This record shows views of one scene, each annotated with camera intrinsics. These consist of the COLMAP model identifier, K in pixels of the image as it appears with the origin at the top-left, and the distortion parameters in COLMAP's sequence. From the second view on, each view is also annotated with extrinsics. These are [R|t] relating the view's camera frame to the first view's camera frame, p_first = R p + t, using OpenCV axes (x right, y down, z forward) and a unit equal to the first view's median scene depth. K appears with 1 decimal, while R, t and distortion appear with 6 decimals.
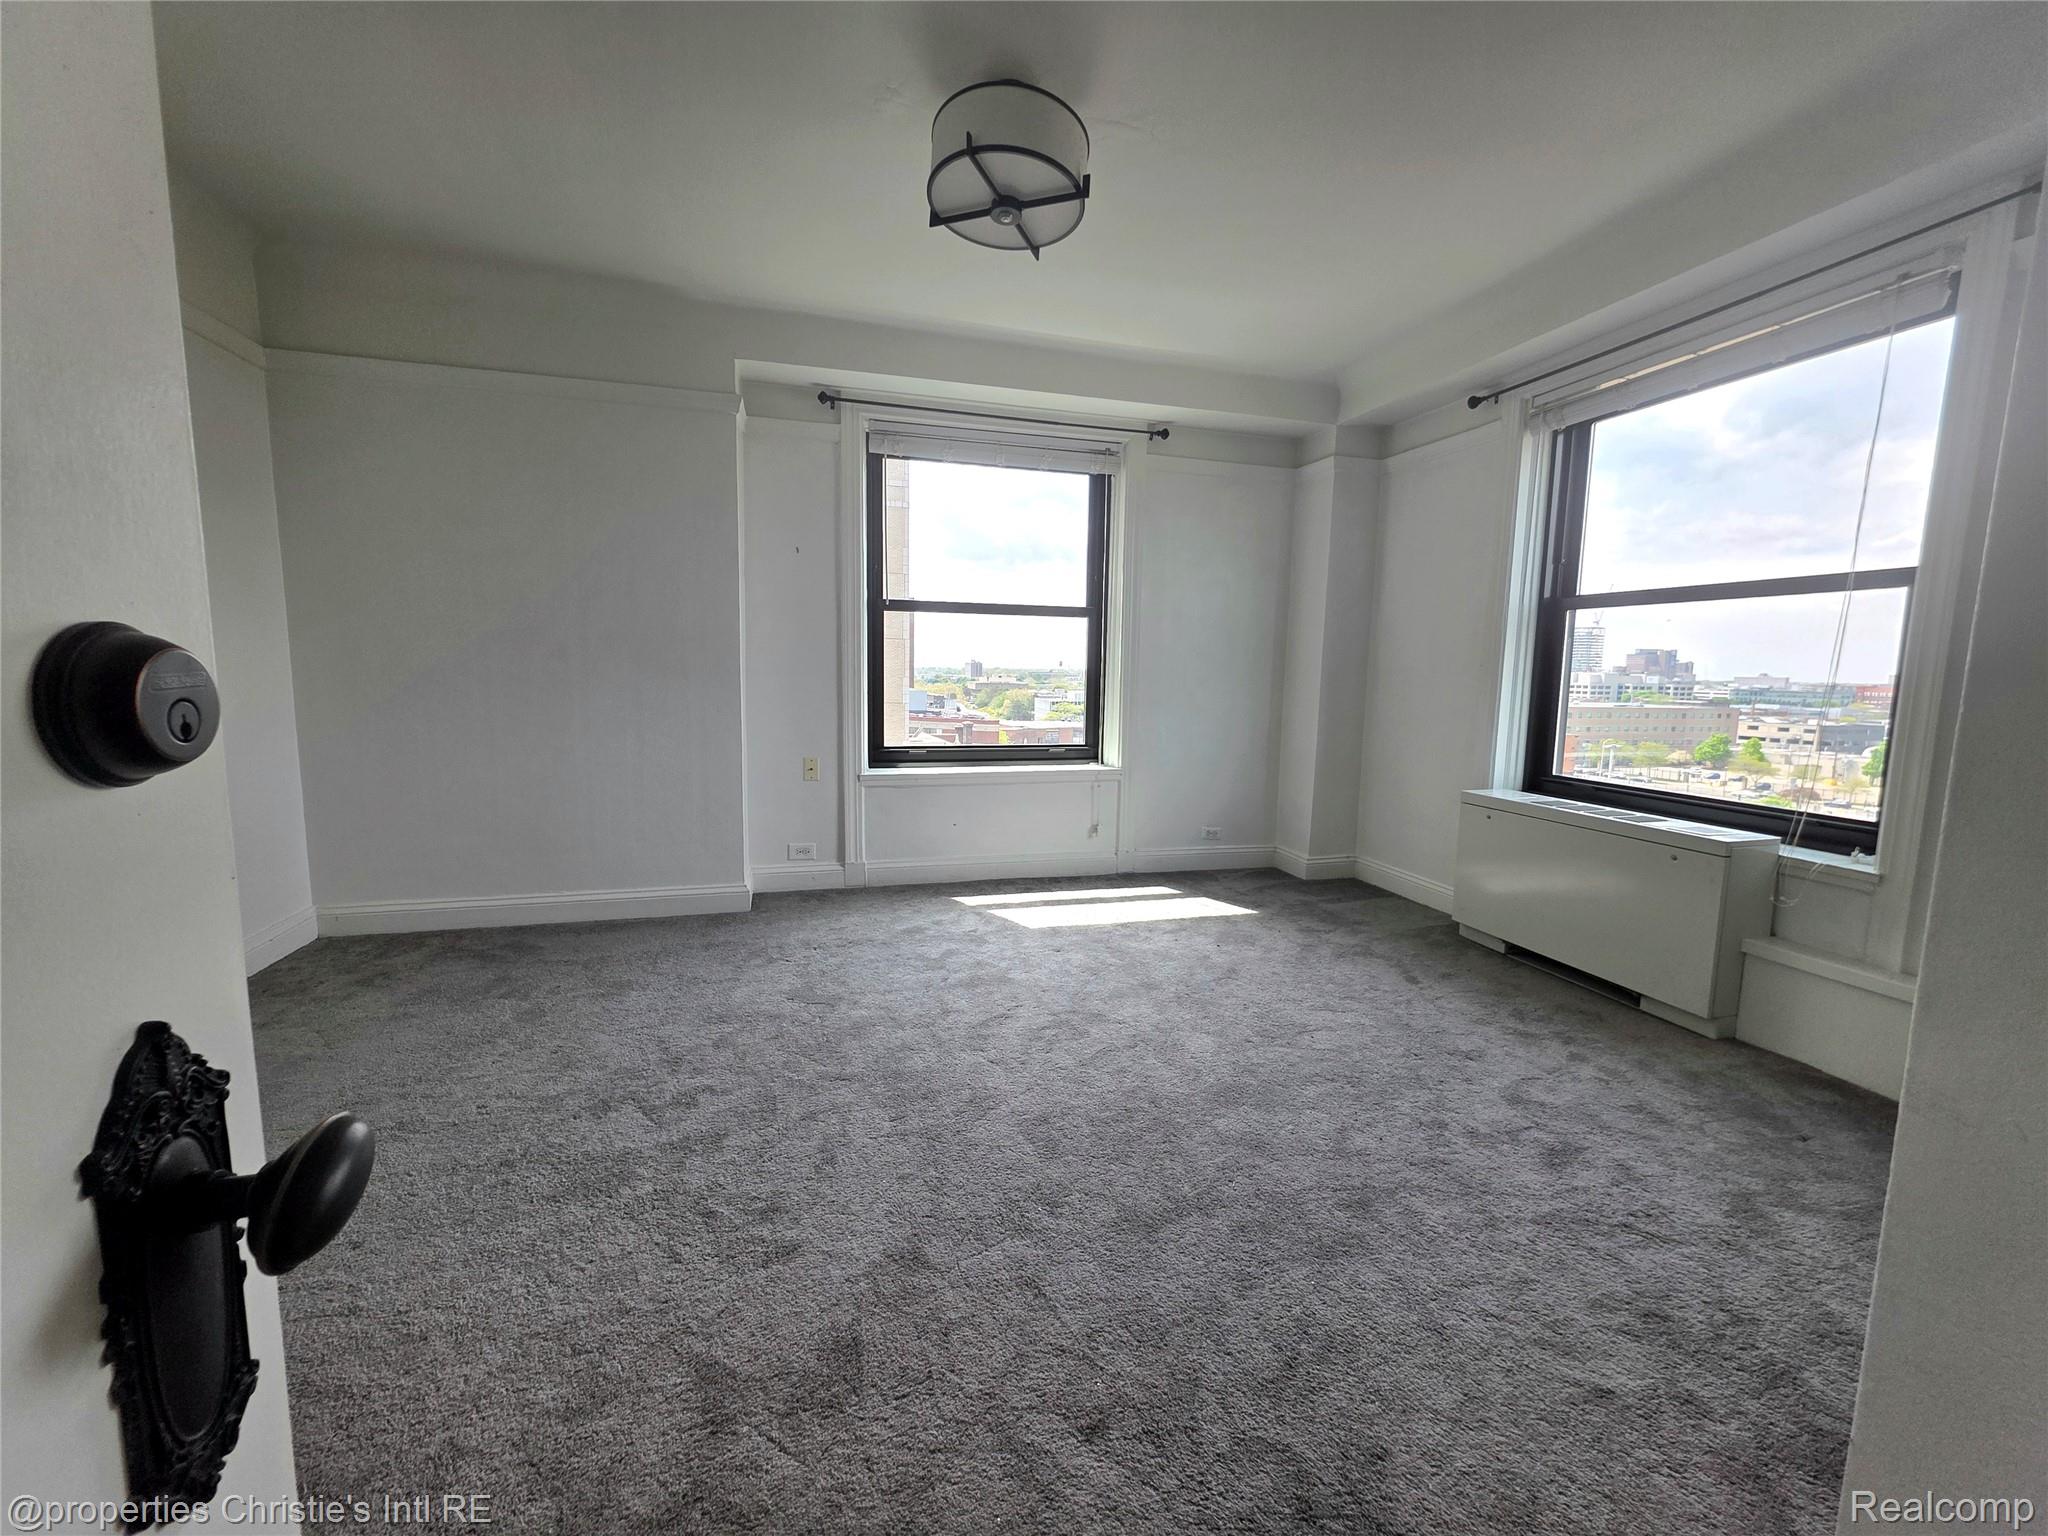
lens RADIAL K [[823.3, 0, 1021.9], [0, 823.3, 766.3], [0, 0, 1]] dist [0.000409, 0.000323]
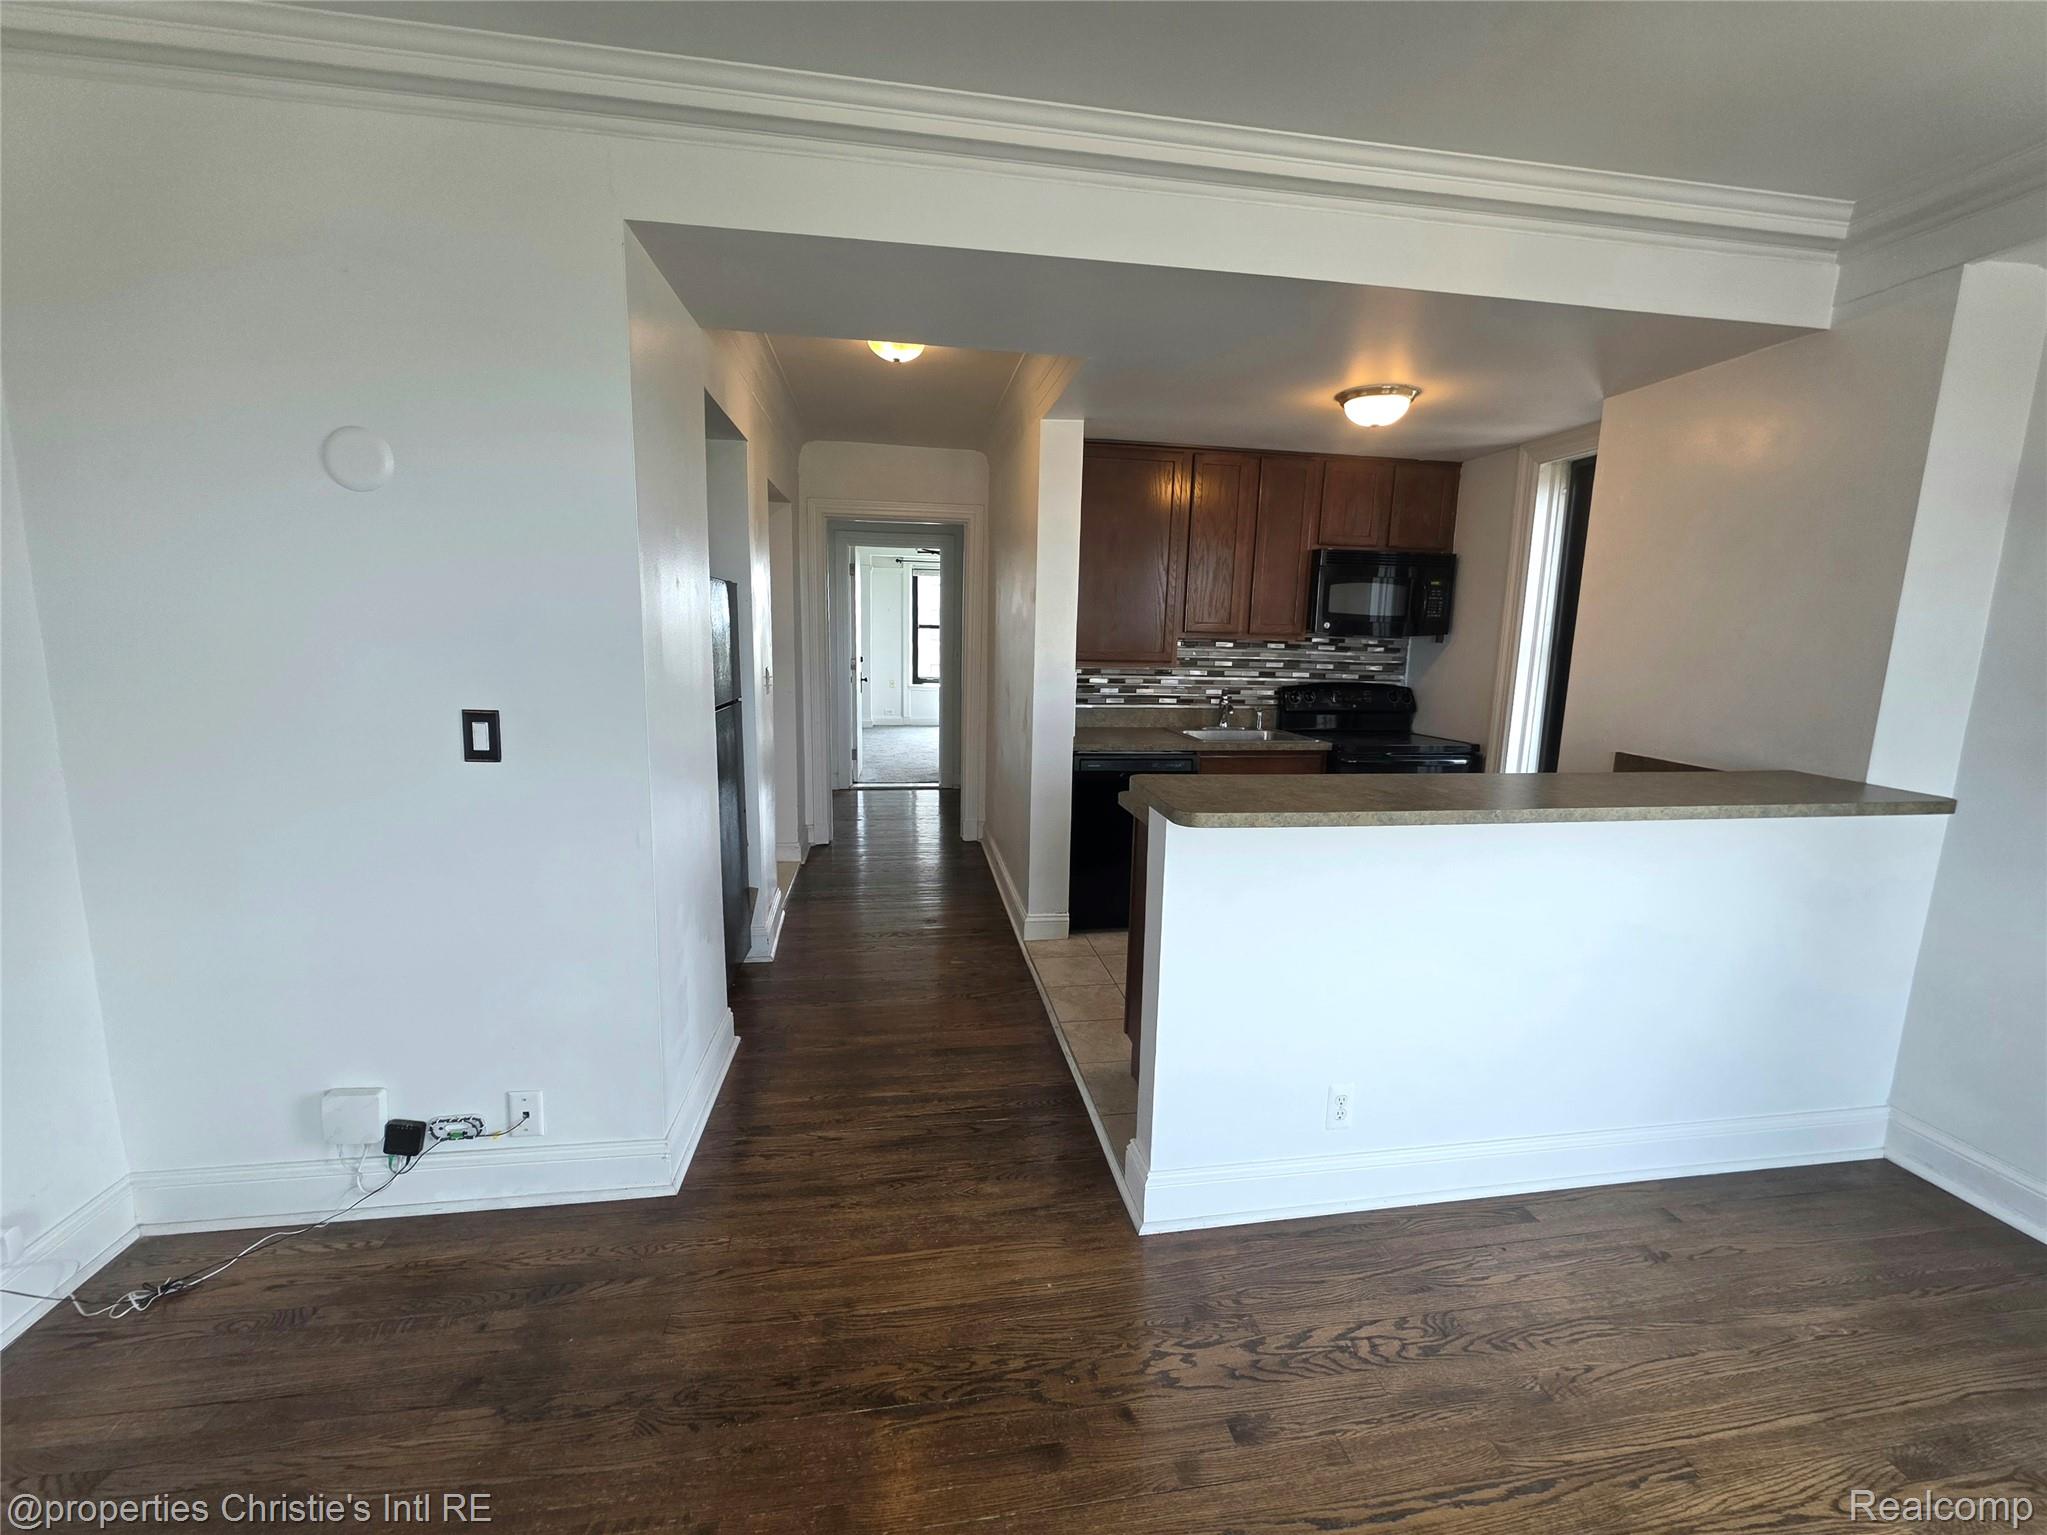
lens RADIAL K [[821.8, 0, 1012.2], [0, 821.8, 762.7], [0, 0, 1]] dist [0.001068, -0.000001]
pose [[0.992632, 0.021780, -0.119197, 0.509426], [-0.016748, 0.998932, 0.043052, 0.147583], [0.120008, -0.040738, 0.991937, -1.820887]]
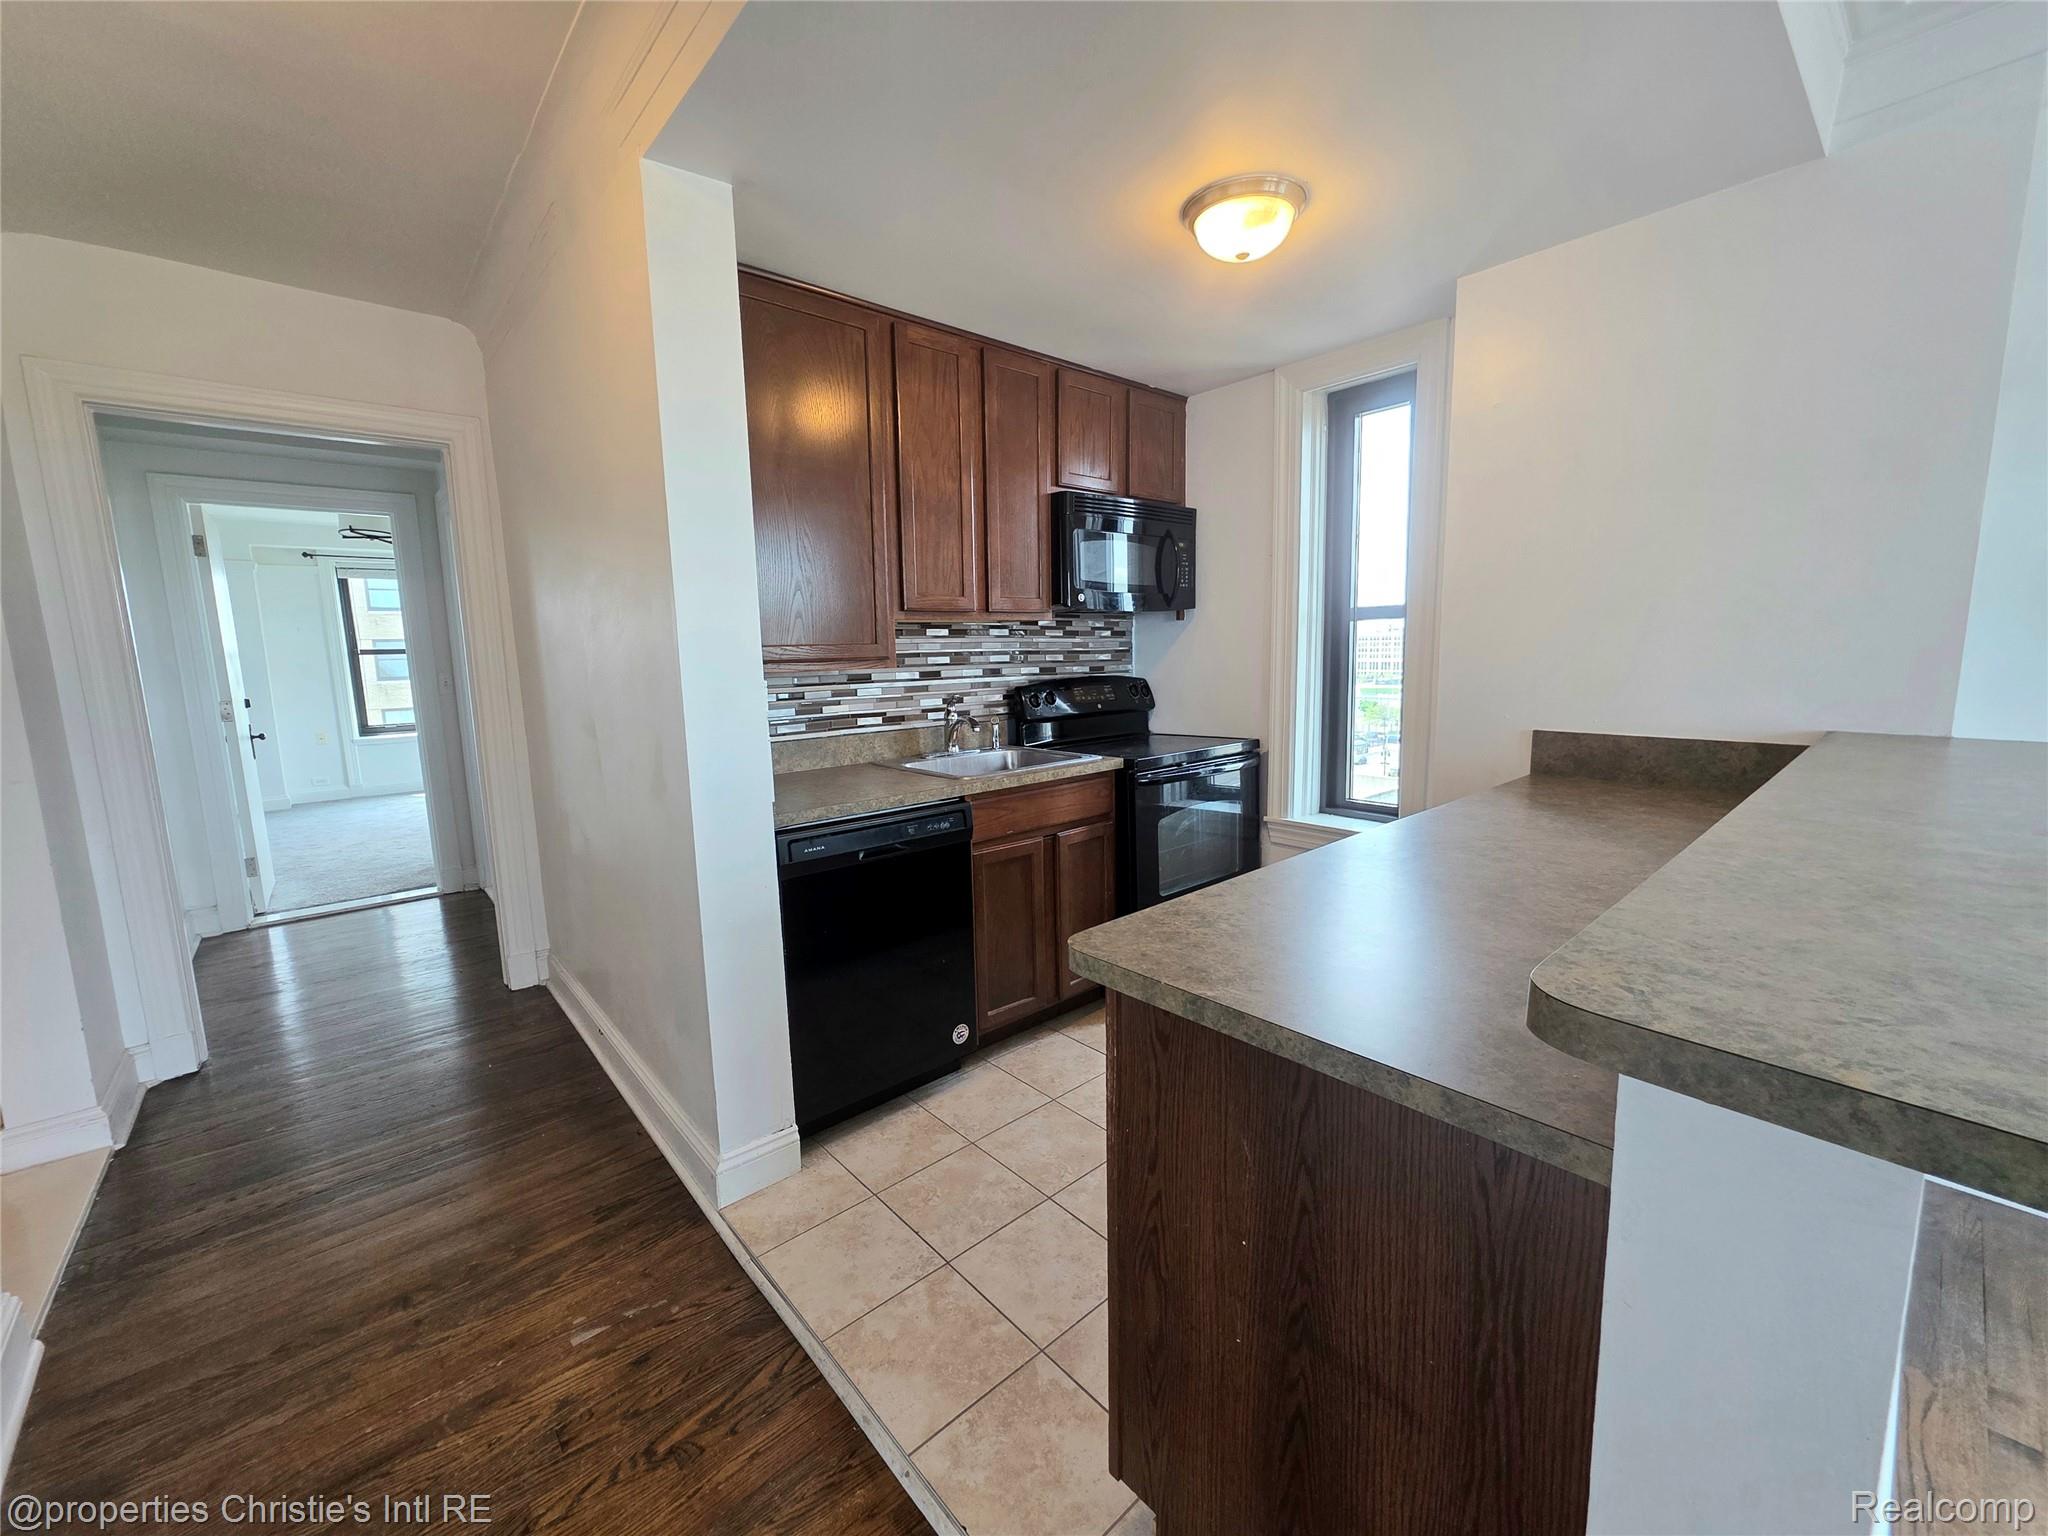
lens RADIAL K [[814.6, 0, 1020.6], [0, 814.6, 762.4], [0, 0, 1]] dist [0.000562, 0.000192]
pose [[0.900482, -0.101627, 0.422853, 0.405266], [0.092525, 0.994822, 0.042055, 0.127934], [-0.424937, 0.001255, 0.905222, -1.426190]]
